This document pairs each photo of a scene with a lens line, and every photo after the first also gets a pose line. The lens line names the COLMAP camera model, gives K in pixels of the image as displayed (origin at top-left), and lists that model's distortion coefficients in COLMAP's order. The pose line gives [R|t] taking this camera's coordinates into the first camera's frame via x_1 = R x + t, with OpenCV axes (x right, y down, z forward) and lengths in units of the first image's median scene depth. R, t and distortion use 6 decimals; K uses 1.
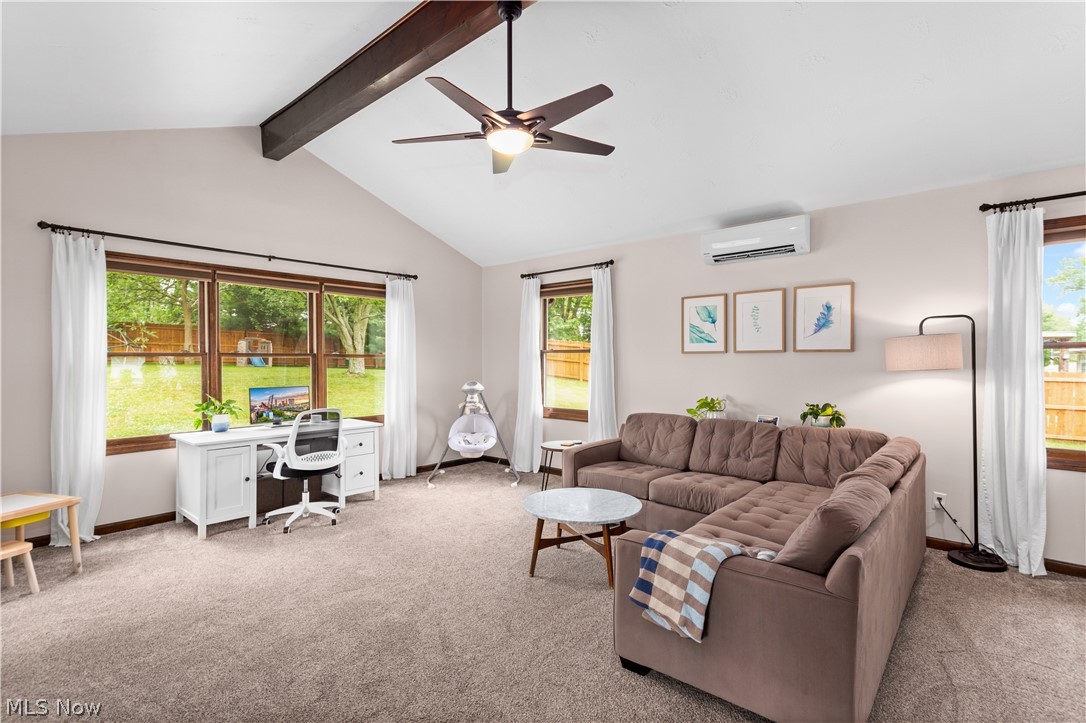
lens RADIAL K [[533.1, 0, 543.0], [0, 533.1, 361.5], [0, 0, 1]] dist [-0.001525, -0.000197]
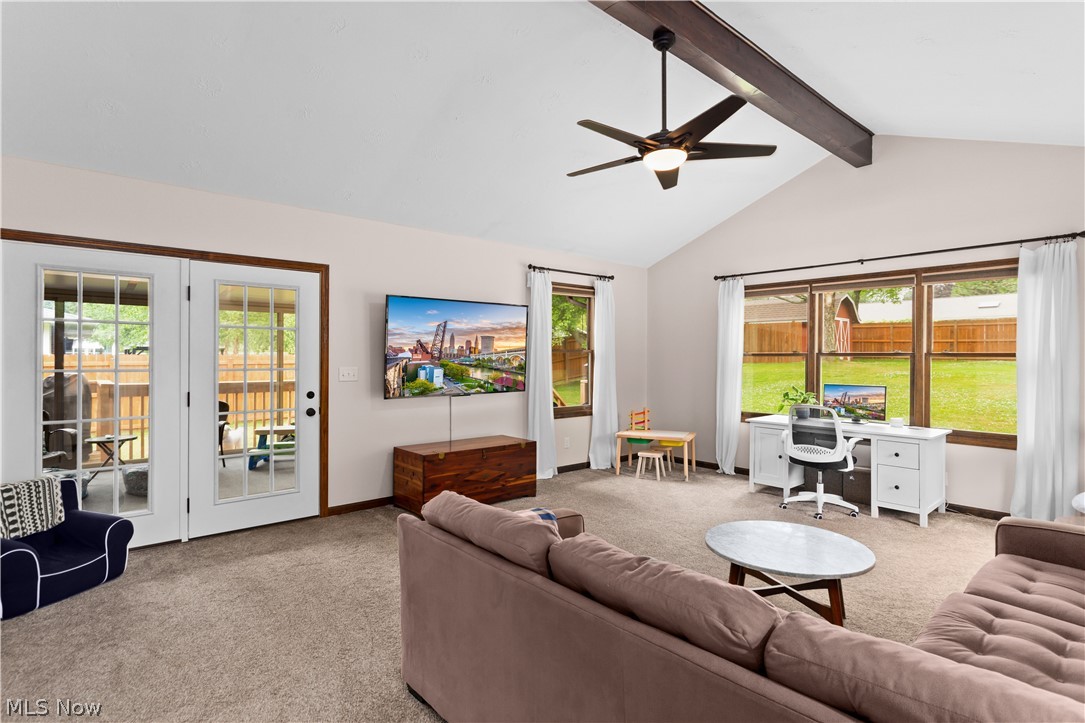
lens RADIAL K [[532.6, 0, 542.5], [0, 532.6, 361.5], [0, 0, 1]] dist [-0.001525, -0.000197]
pose [[-0.136047, 0.007652, -0.990673, 0.680824], [-0.010282, 0.999905, 0.009135, -0.001681], [0.990649, 0.011429, -0.135956, 0.592916]]
